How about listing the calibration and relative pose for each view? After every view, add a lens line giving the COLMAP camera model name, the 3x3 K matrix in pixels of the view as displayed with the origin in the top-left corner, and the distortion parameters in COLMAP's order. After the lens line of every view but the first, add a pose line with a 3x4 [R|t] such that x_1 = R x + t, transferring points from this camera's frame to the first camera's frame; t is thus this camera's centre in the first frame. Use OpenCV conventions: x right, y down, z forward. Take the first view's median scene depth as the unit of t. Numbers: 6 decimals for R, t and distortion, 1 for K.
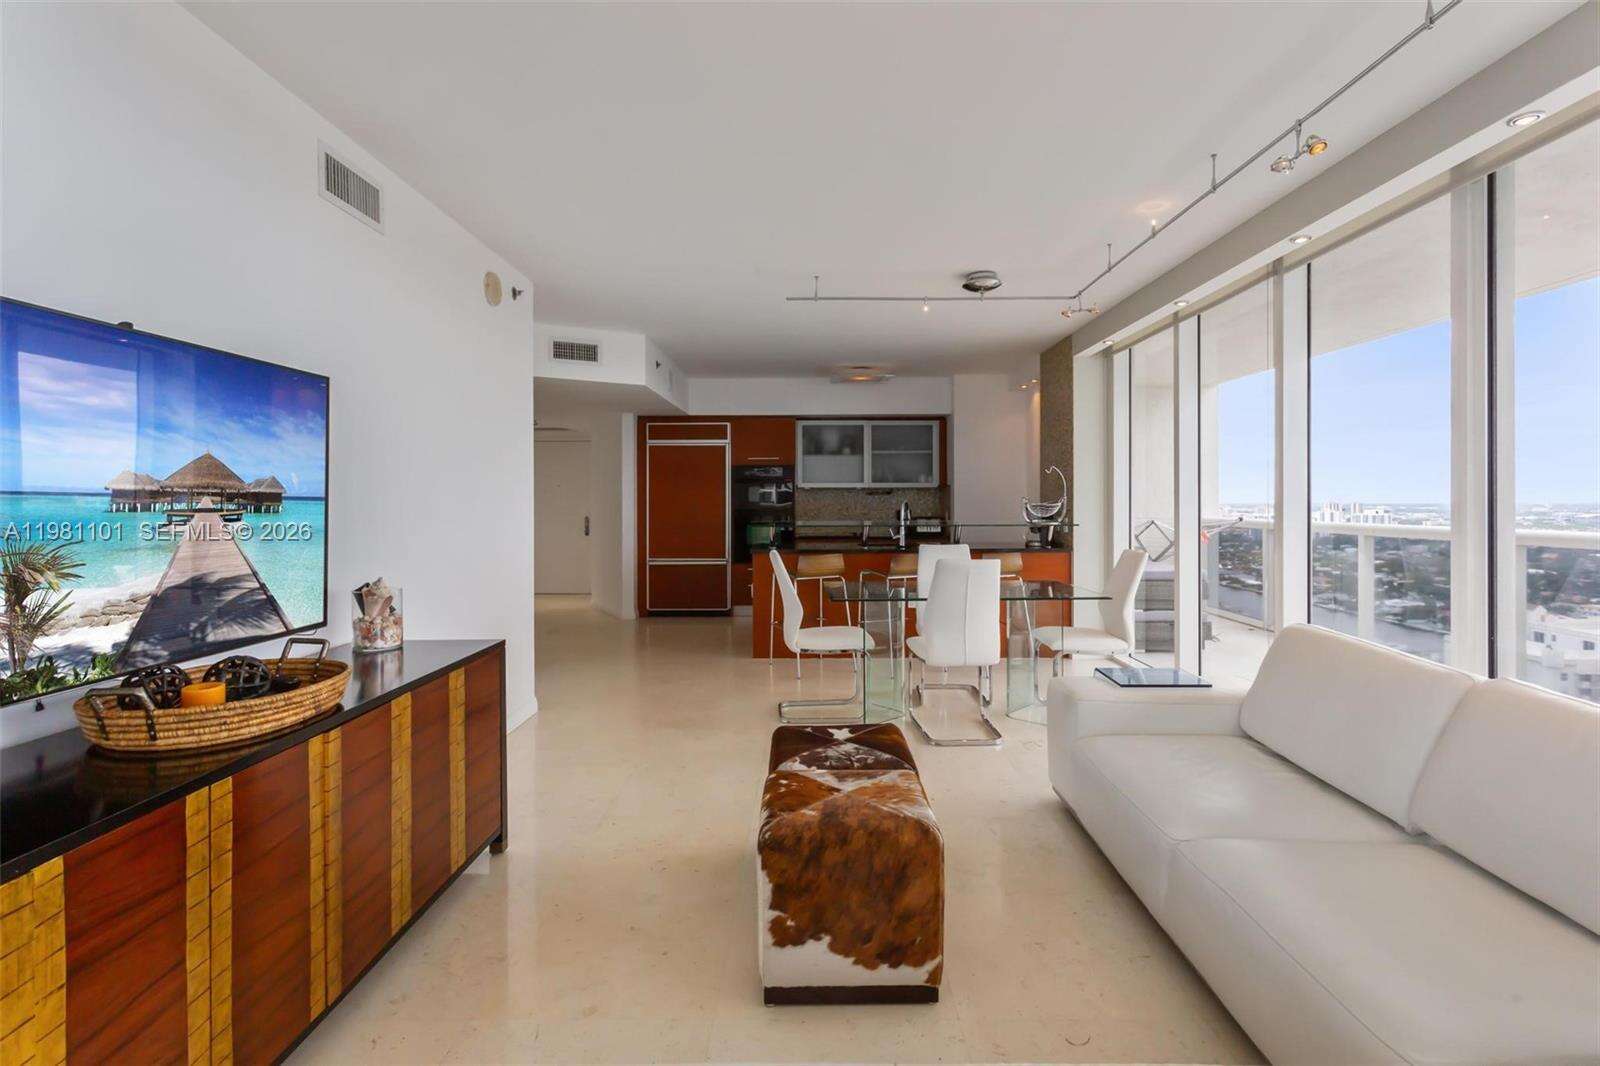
lens RADIAL K [[775.3, 0, 818.2], [0, 775.3, 497.9], [0, 0, 1]] dist [0.005588, 0.000510]
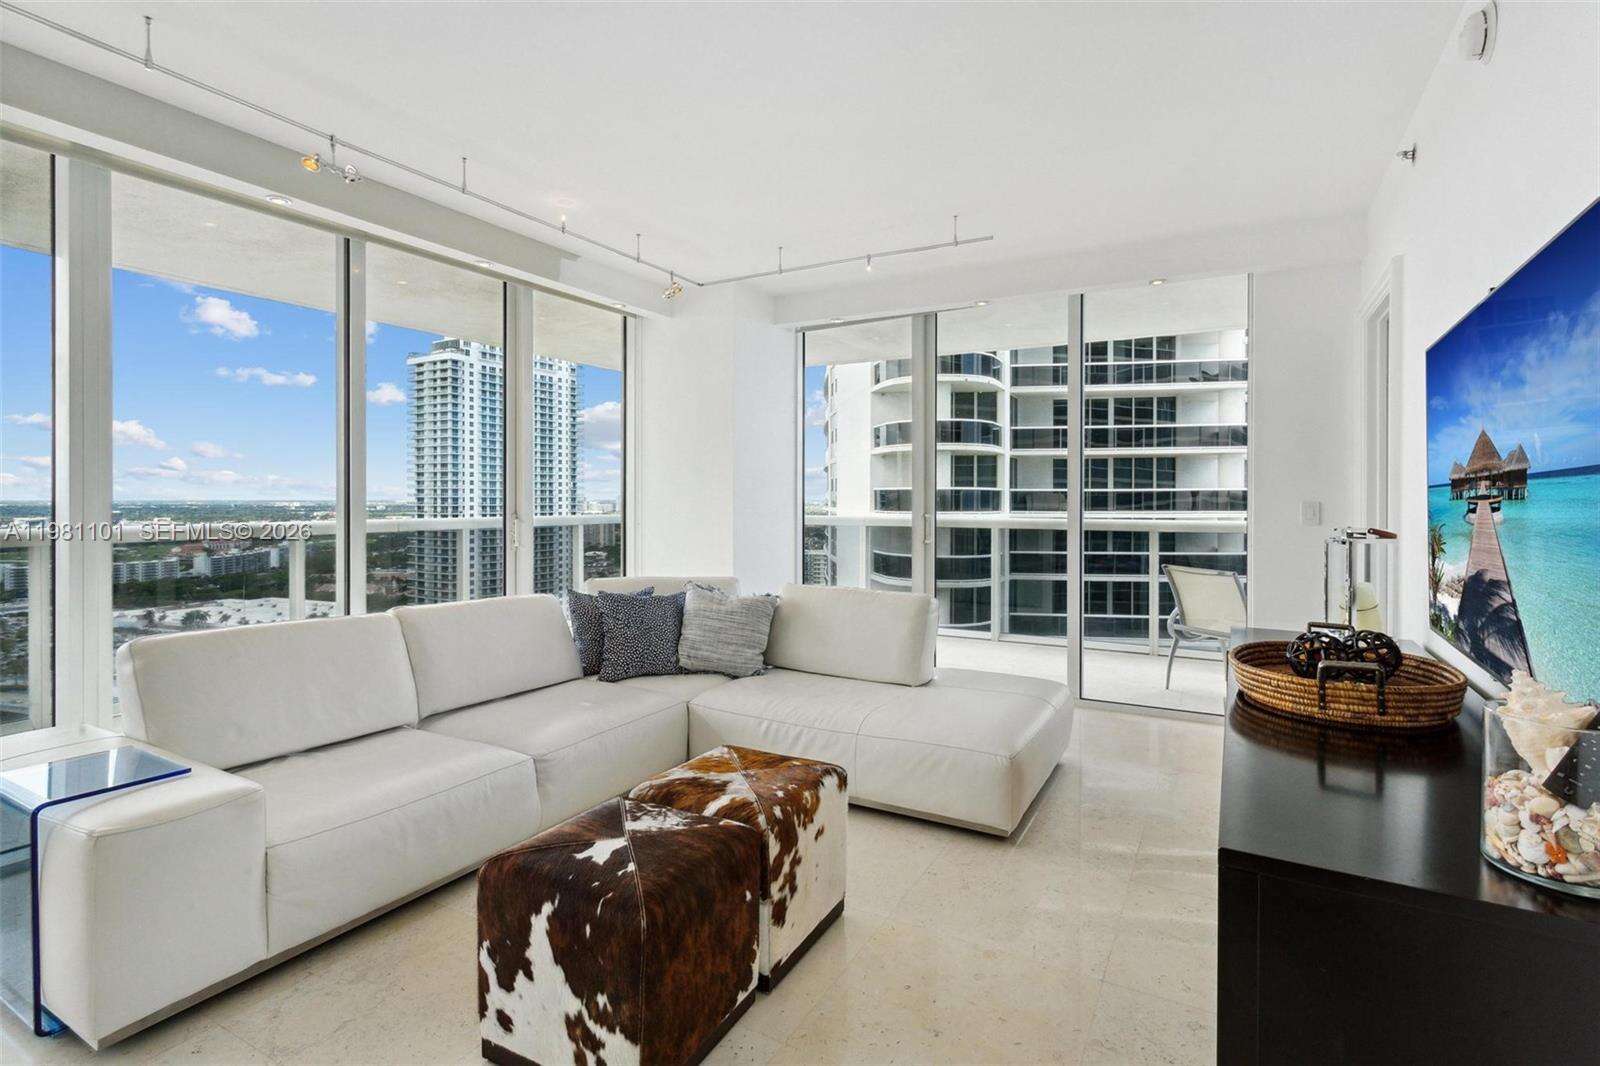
lens RADIAL K [[775.3, 0, 816.6], [0, 775.3, 504.7], [0, 0, 1]] dist [0.005588, 0.000510]
pose [[-0.876014, -0.005394, 0.482255, -0.459542], [-0.000733, 0.999951, 0.009852, 0.014551], [-0.482285, 0.008277, -0.875975, 1.565673]]
